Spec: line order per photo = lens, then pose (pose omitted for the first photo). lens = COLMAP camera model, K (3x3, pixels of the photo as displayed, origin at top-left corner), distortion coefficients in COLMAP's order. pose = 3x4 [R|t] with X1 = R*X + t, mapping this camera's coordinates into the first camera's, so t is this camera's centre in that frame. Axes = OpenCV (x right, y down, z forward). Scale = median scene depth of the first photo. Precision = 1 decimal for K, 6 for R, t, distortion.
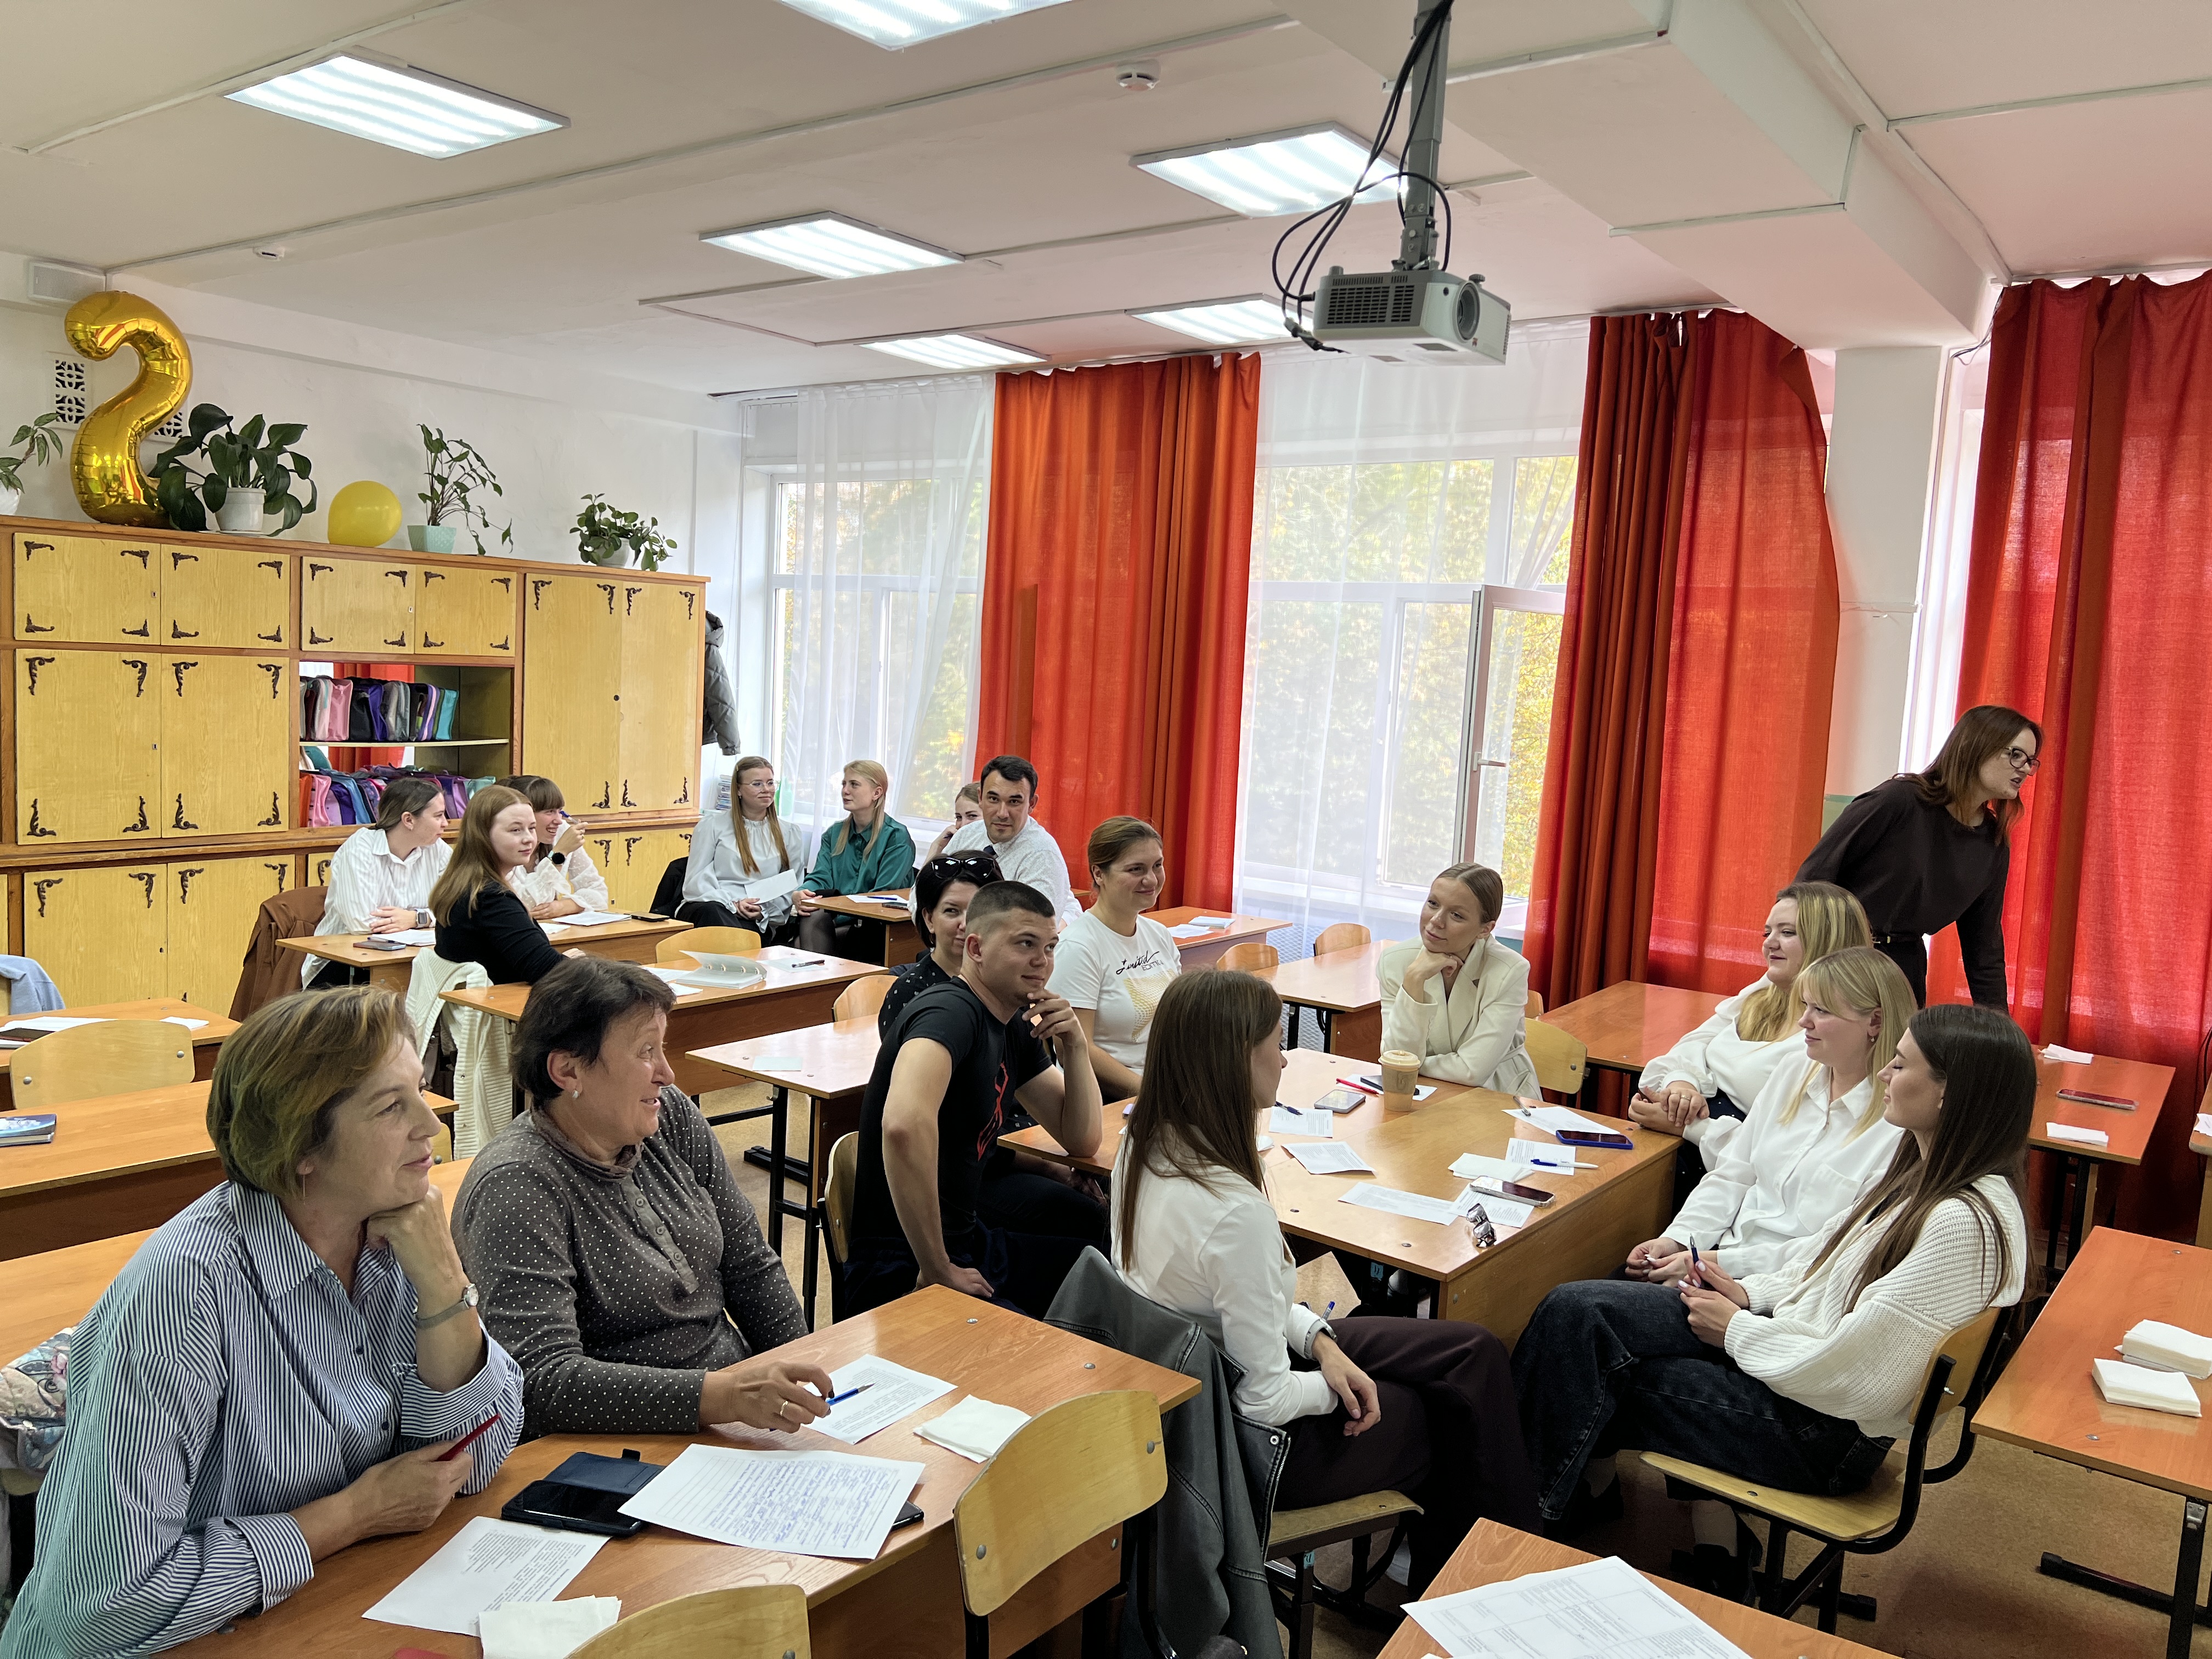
lens RADIAL K [[1671.4, 0, 1094.8], [0, 1671.4, 812.7], [0, 0, 1]] dist [0.053467, -0.061966]
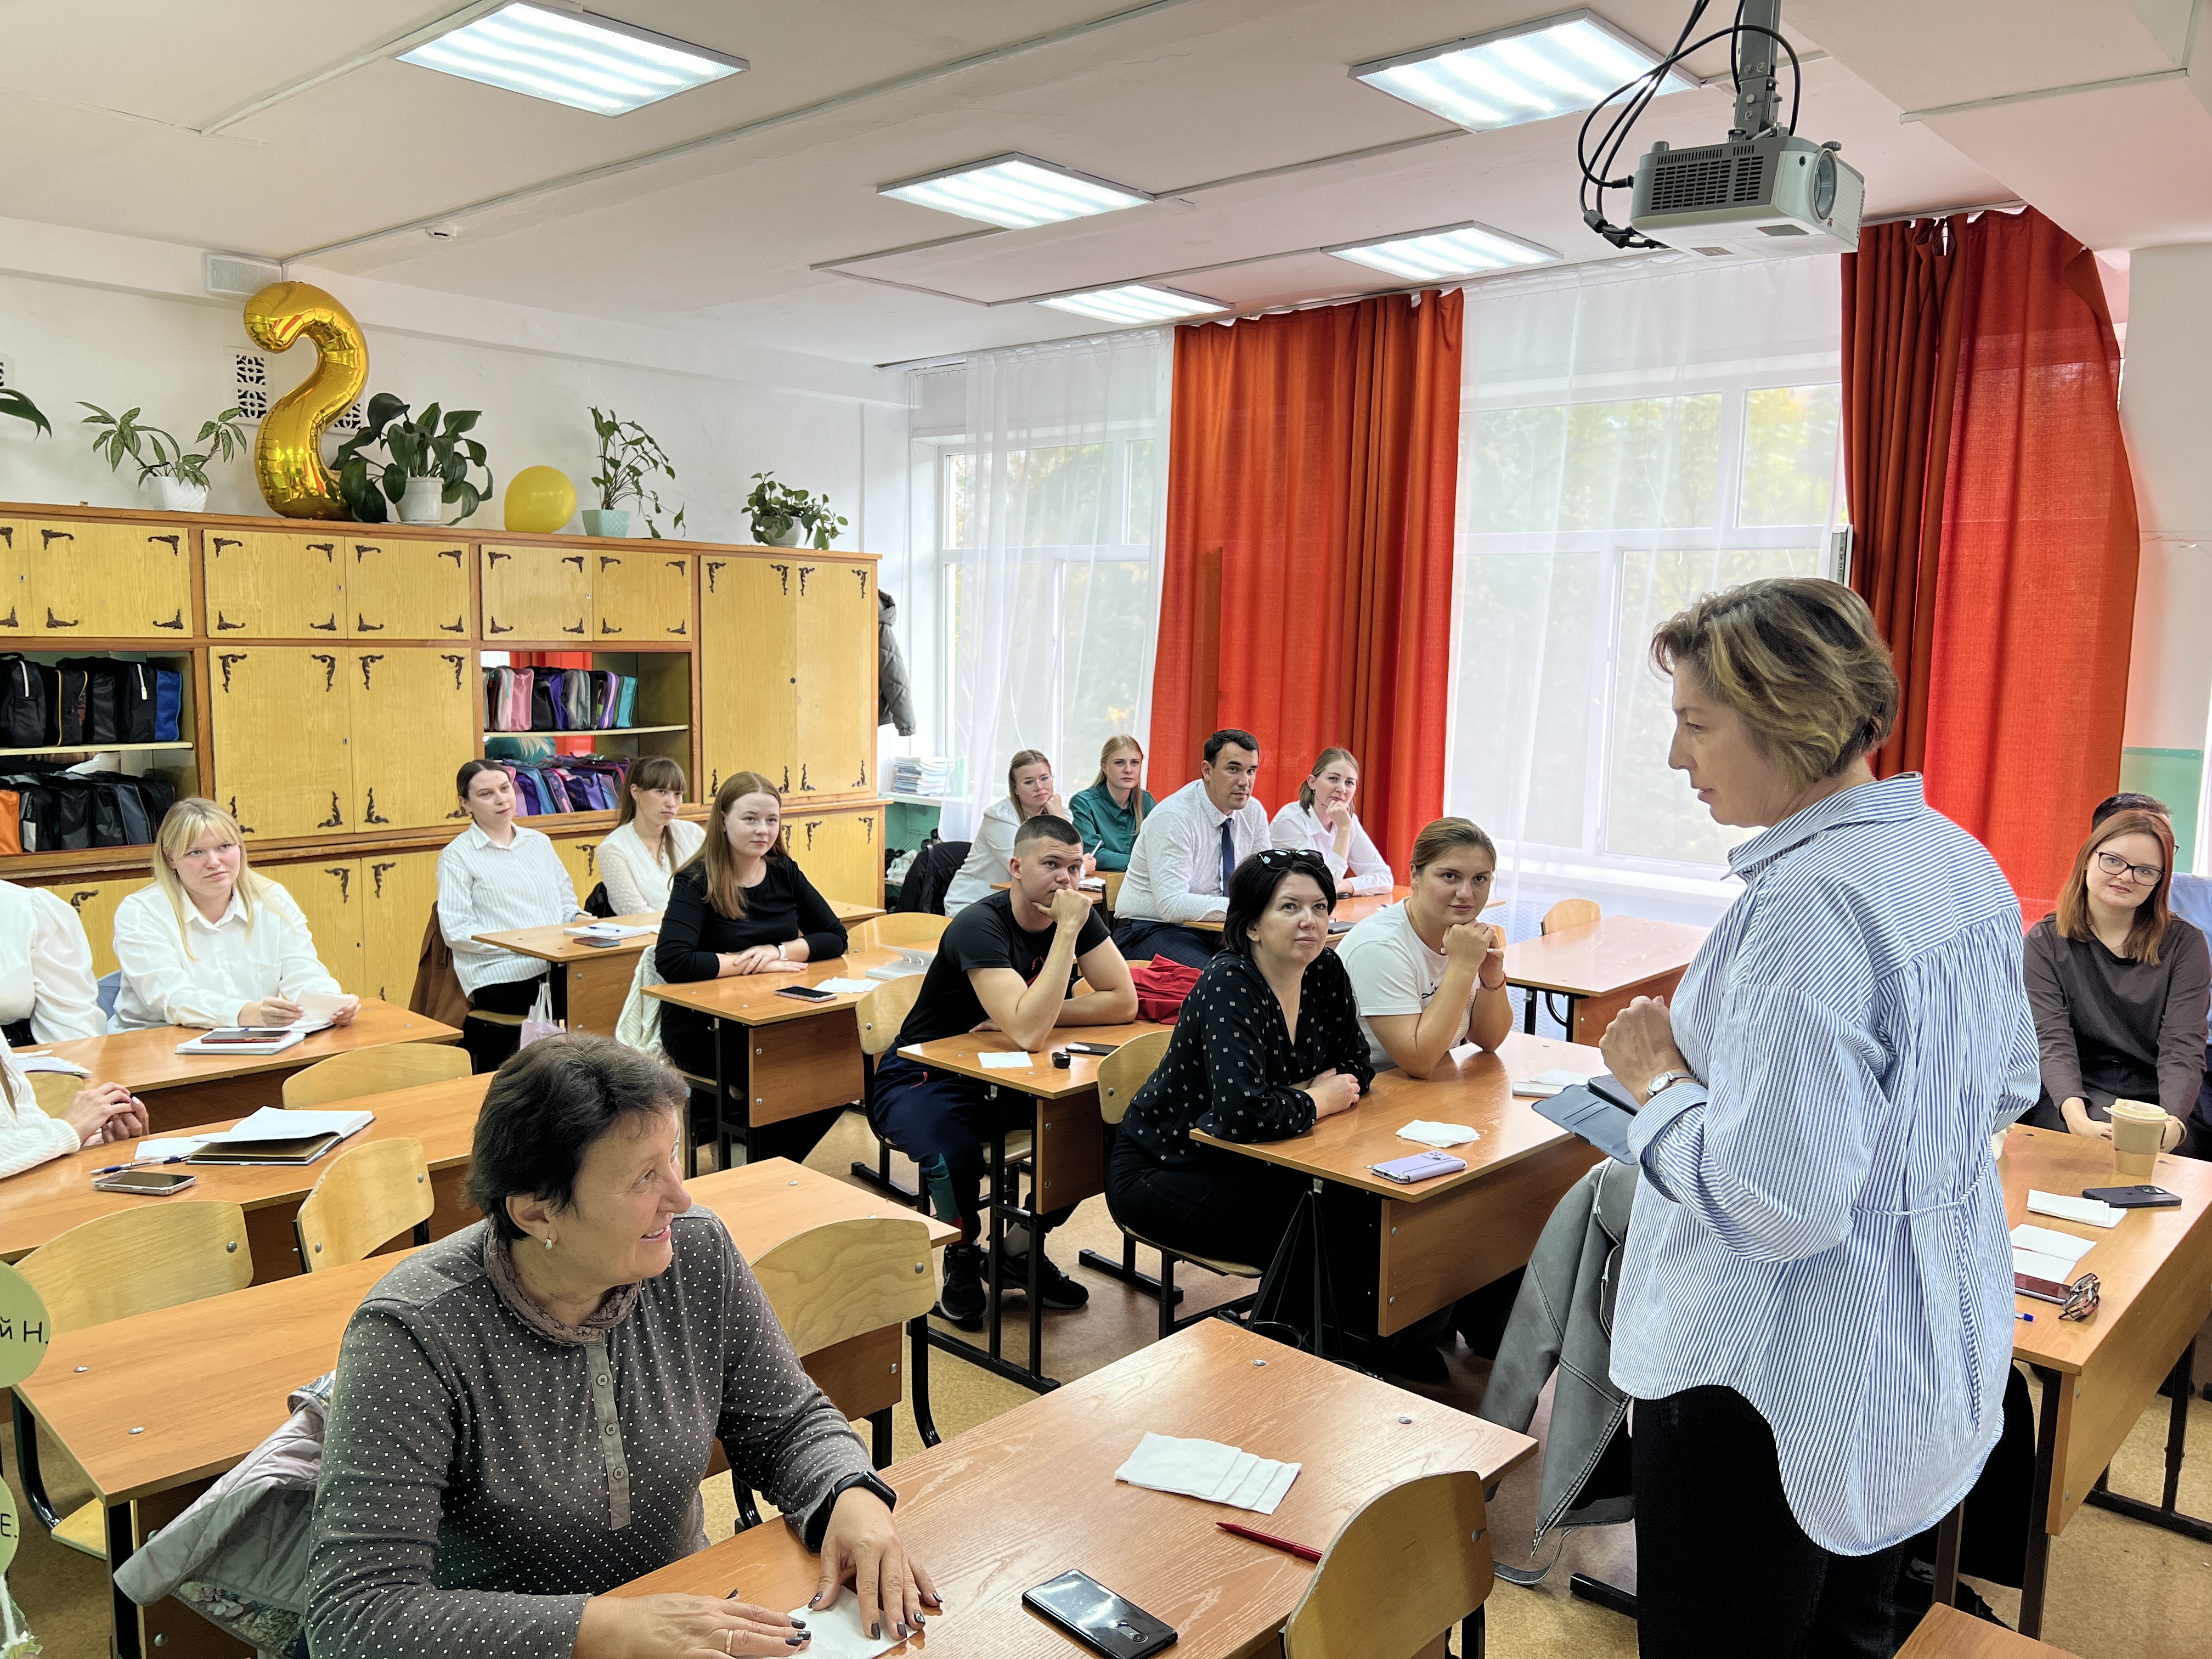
lens RADIAL K [[1671.4, 0, 1100.7], [0, 1671.4, 831.3], [0, 0, 1]] dist [0.053467, -0.061966]
pose [[0.996269, -0.020476, -0.083839, -0.034550], [0.022658, 0.999427, 0.025161, -0.001083], [0.083276, -0.026967, 0.996162, 0.051060]]
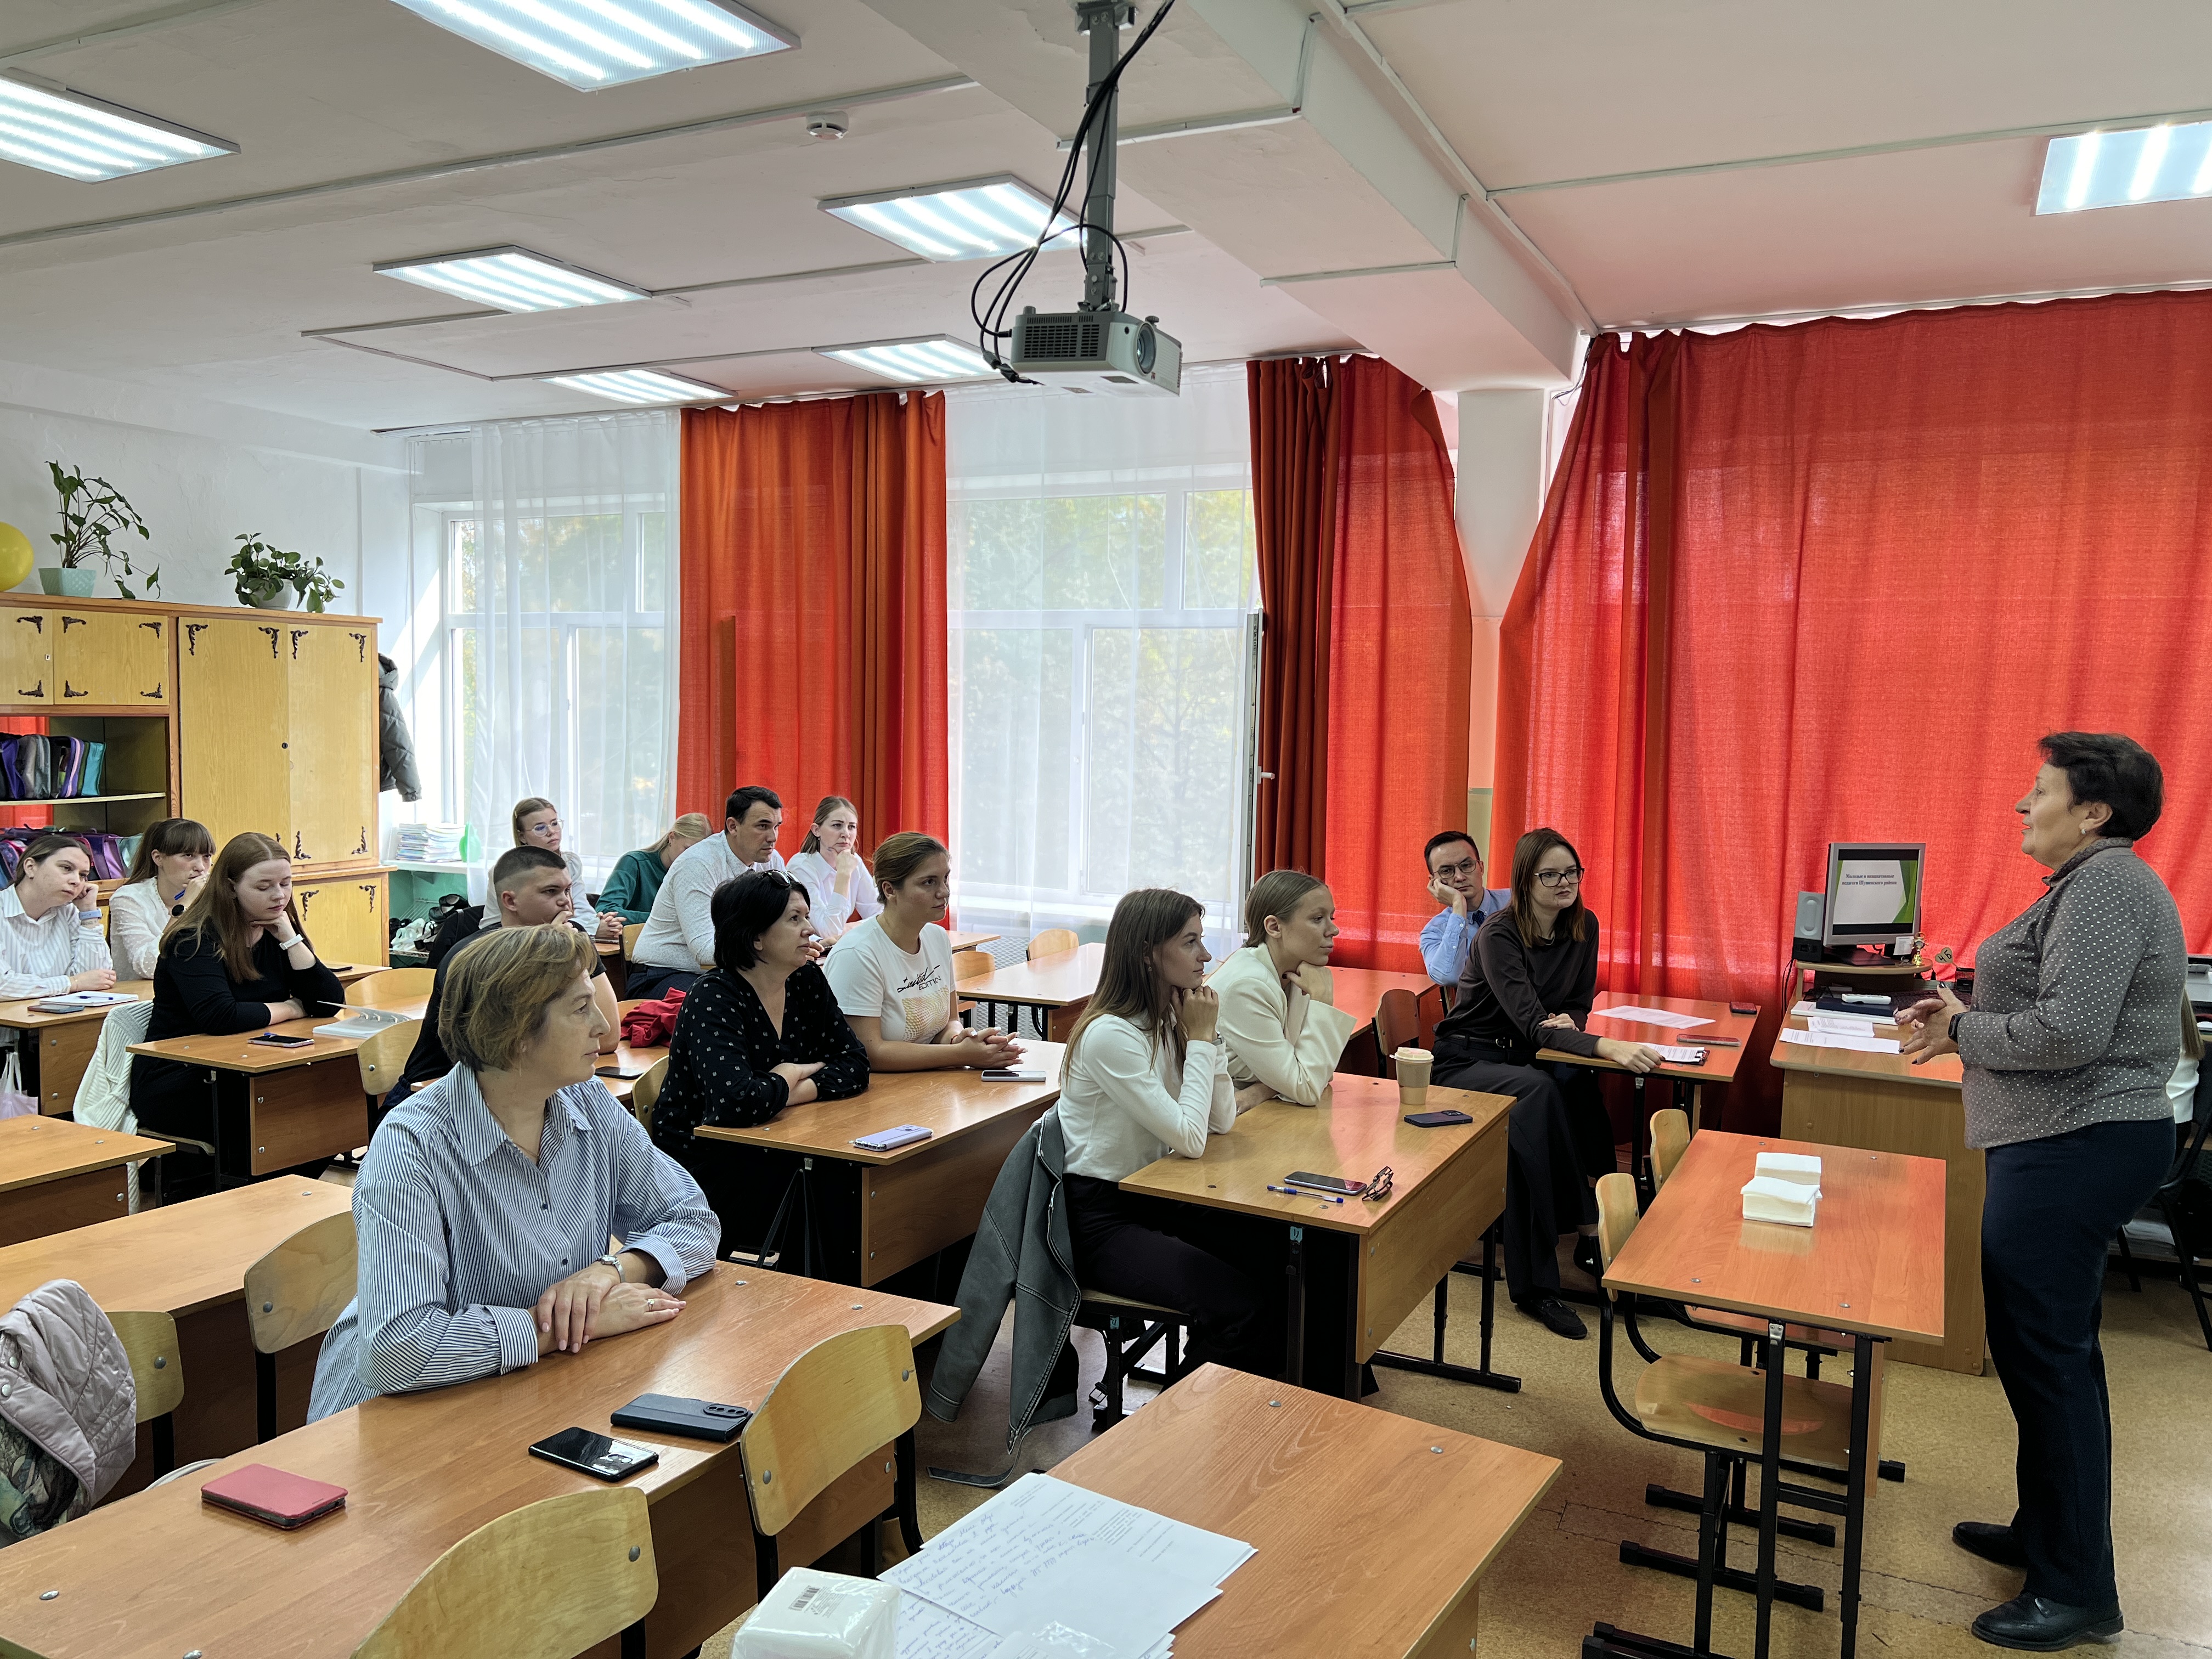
lens RADIAL K [[1671.4, 0, 1115.9], [0, 1671.4, 832.4], [0, 0, 1]] dist [0.053467, -0.061966]
pose [[0.979490, -0.045530, 0.196281, -0.016574], [0.048330, 0.998786, -0.009493, 0.017865], [-0.195611, 0.018785, 0.980502, -0.046607]]
